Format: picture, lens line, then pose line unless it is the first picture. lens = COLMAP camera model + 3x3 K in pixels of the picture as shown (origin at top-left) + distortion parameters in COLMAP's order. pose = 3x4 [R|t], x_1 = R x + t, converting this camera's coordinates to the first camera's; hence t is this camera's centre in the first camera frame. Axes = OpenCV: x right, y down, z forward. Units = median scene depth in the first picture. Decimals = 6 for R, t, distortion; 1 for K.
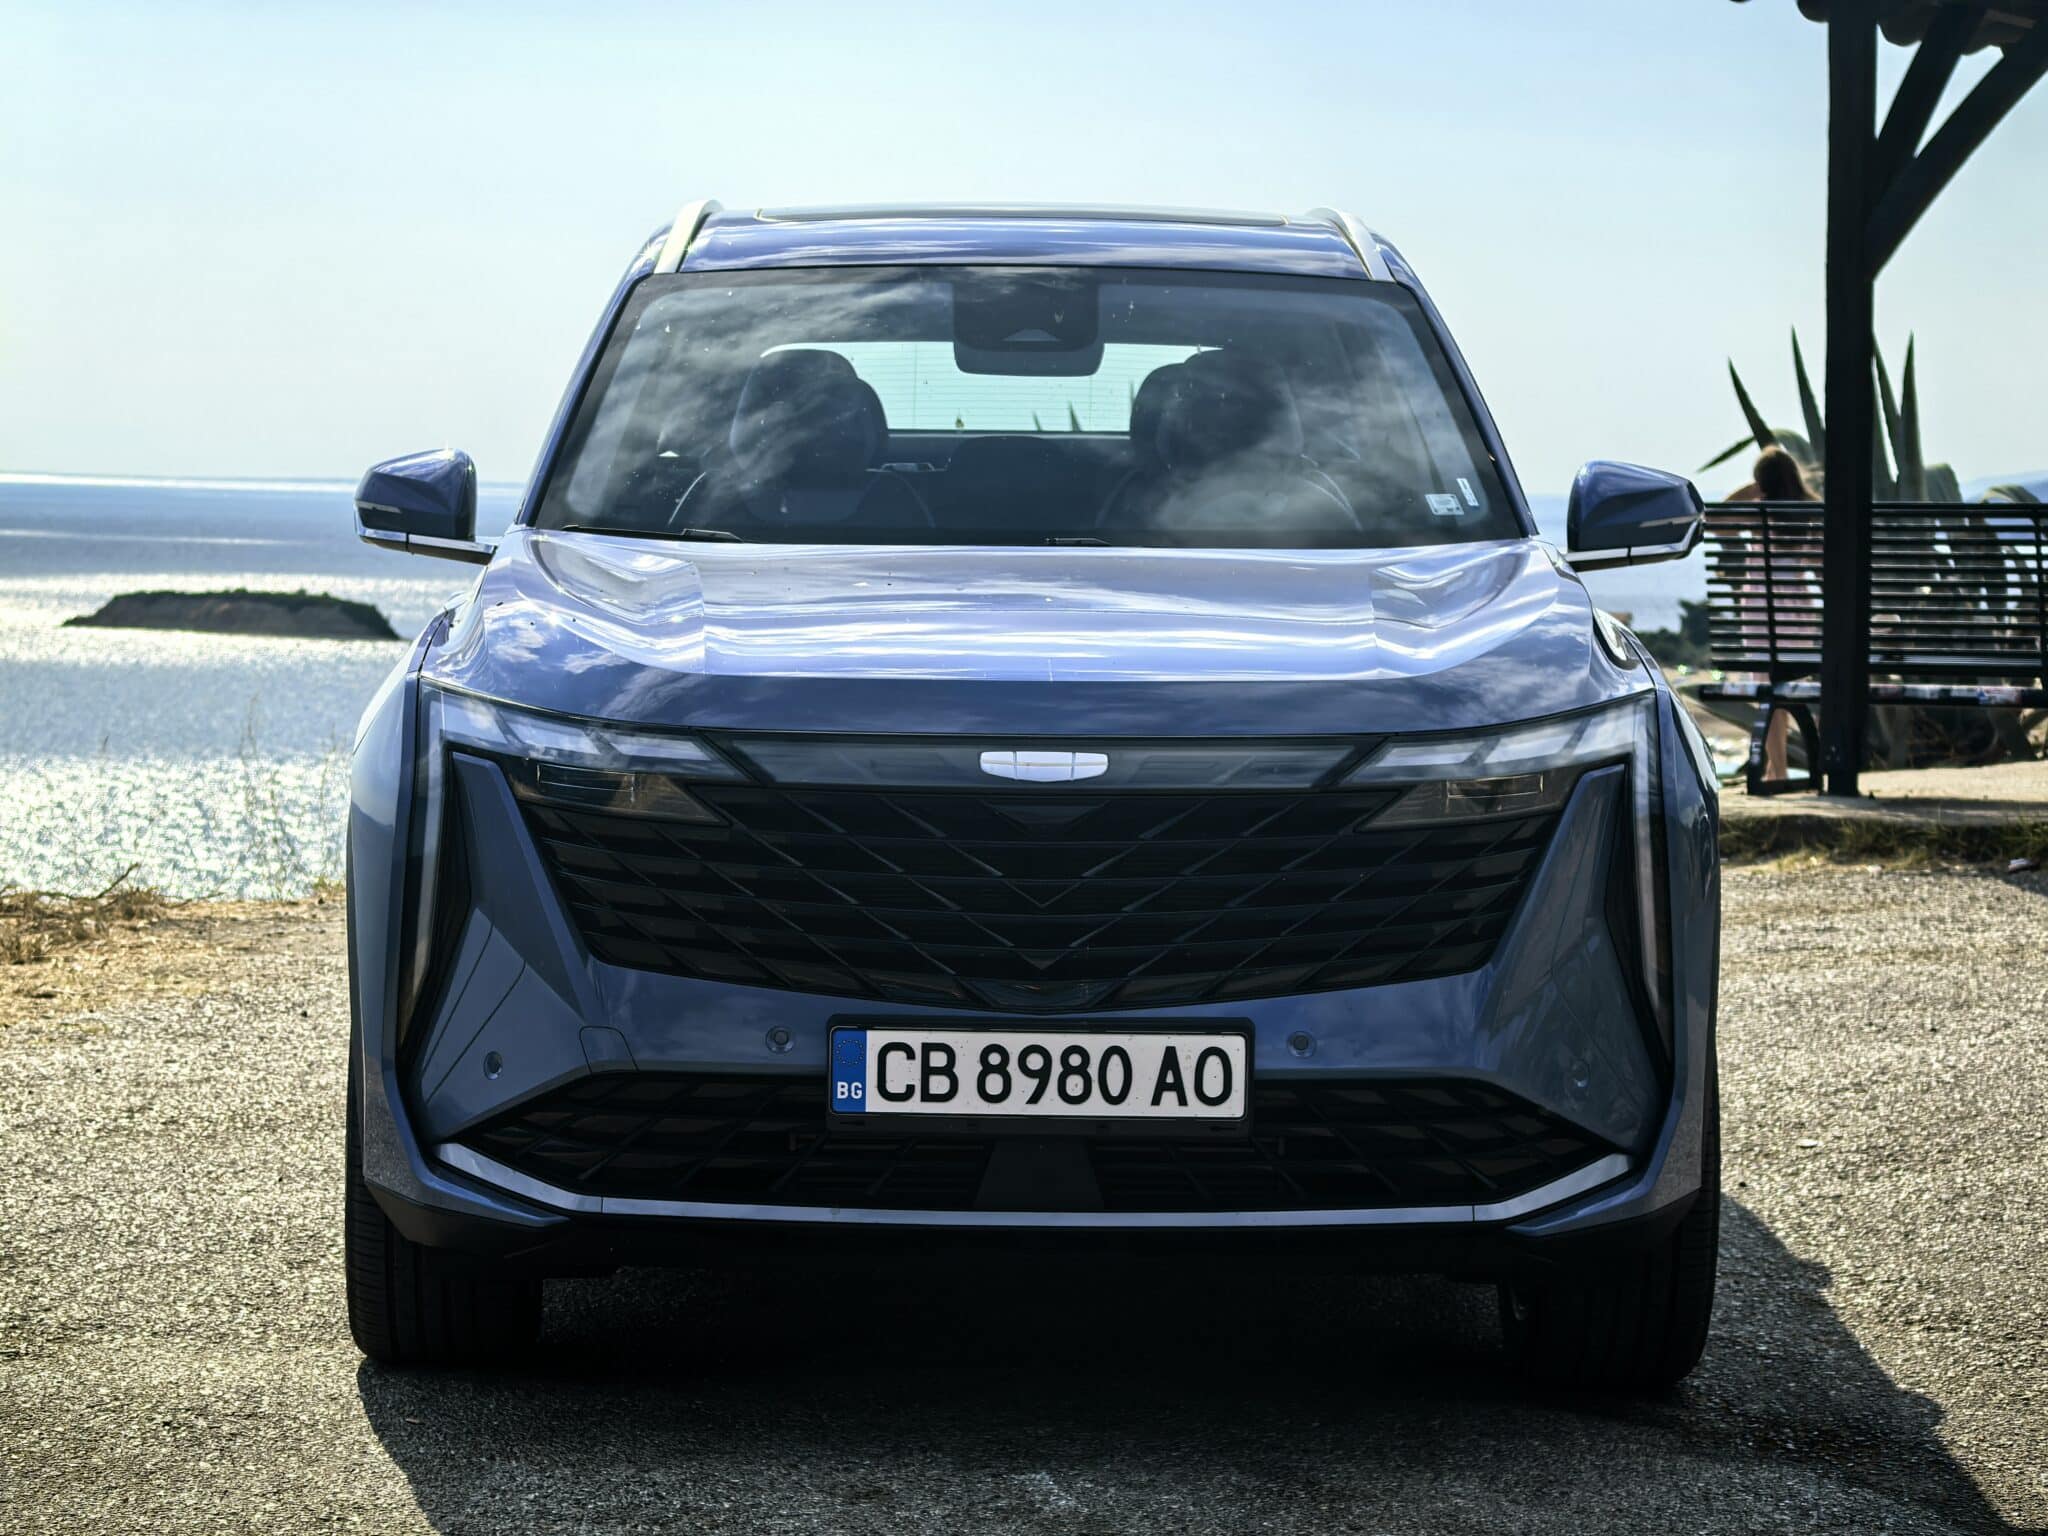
lens RADIAL K [[5719.9, 0, 1024.0], [0, 5719.9, 768.0], [0, 0, 1]] dist [0.029759, -1.076943]
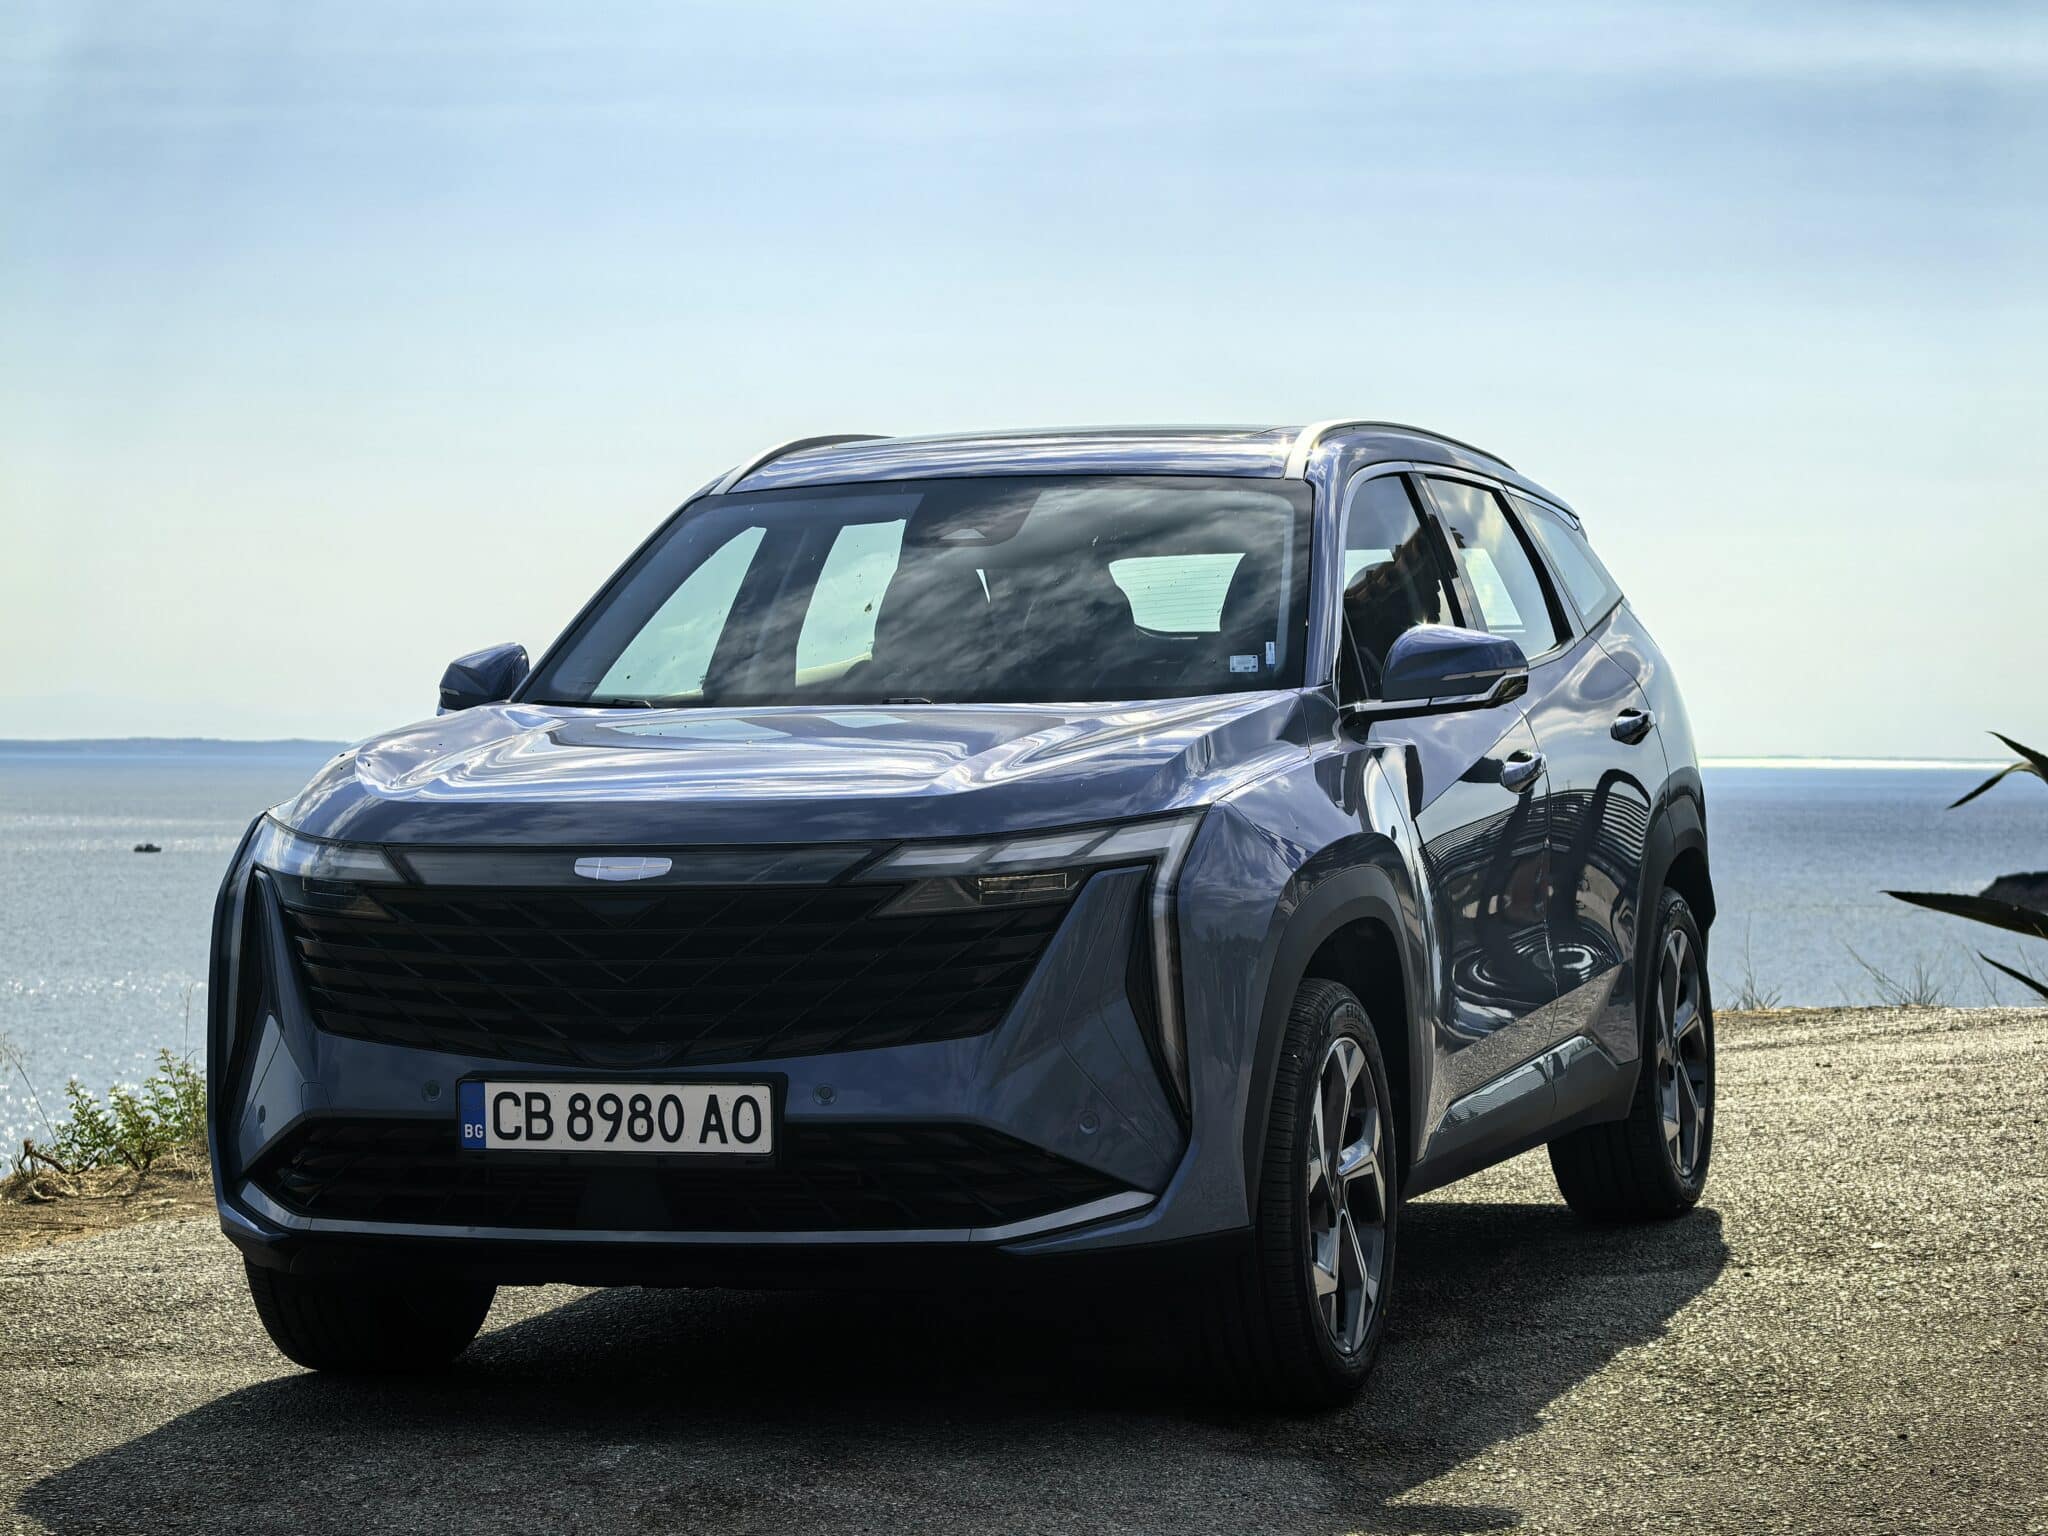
lens RADIAL K [[5719.9, 0, 1024.0], [0, 5719.9, 768.0], [0, 0, 1]] dist [0.029759, -1.076943]
pose [[0.941649, -0.023221, -0.335795, 0.500217], [0.005097, 0.998487, -0.054753, 0.046046], [0.336559, 0.049846, 0.940342, -0.134429]]
